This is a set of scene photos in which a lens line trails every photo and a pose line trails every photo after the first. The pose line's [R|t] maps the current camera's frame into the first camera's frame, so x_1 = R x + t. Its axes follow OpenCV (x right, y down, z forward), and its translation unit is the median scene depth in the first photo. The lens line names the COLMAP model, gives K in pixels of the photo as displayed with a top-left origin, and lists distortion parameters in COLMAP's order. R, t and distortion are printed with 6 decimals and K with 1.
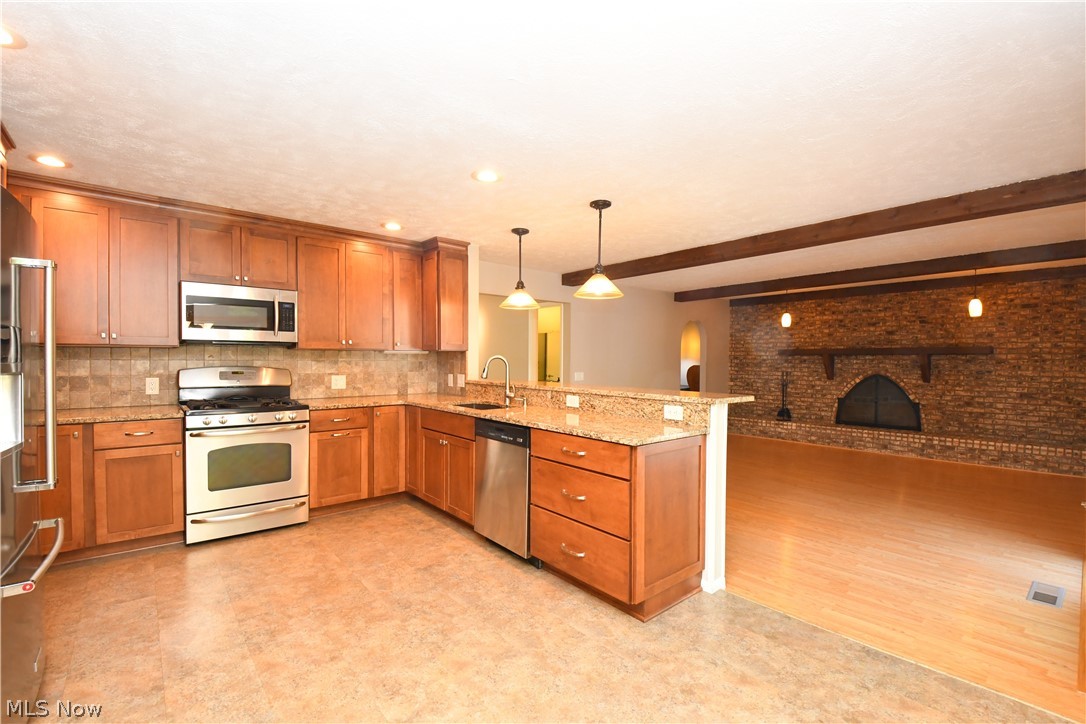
lens RADIAL K [[479.8, 0, 538.7], [0, 479.8, 367.0], [0, 0, 1]] dist [0.010987, -0.024090]
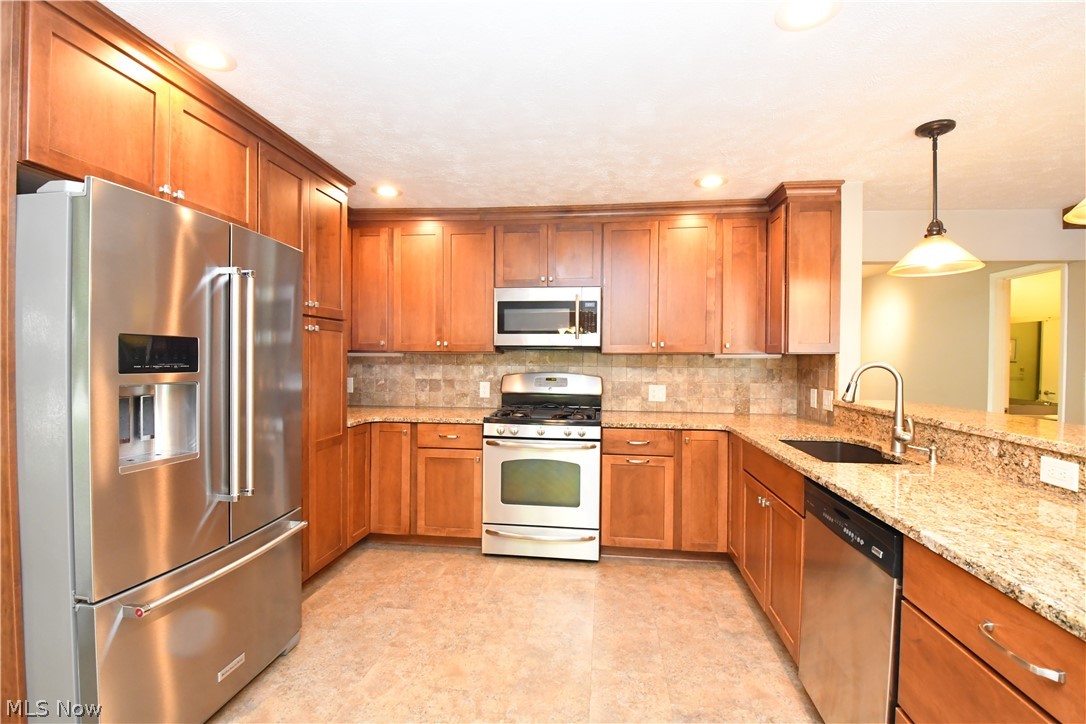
lens RADIAL K [[479.8, 0, 538.7], [0, 479.8, 367.0], [0, 0, 1]] dist [0.010987, -0.024090]
pose [[0.681124, 0.010843, -0.732088, 0.053004], [-0.014721, 0.999891, 0.001113, -0.013206], [0.732020, 0.010019, 0.681209, 0.342865]]
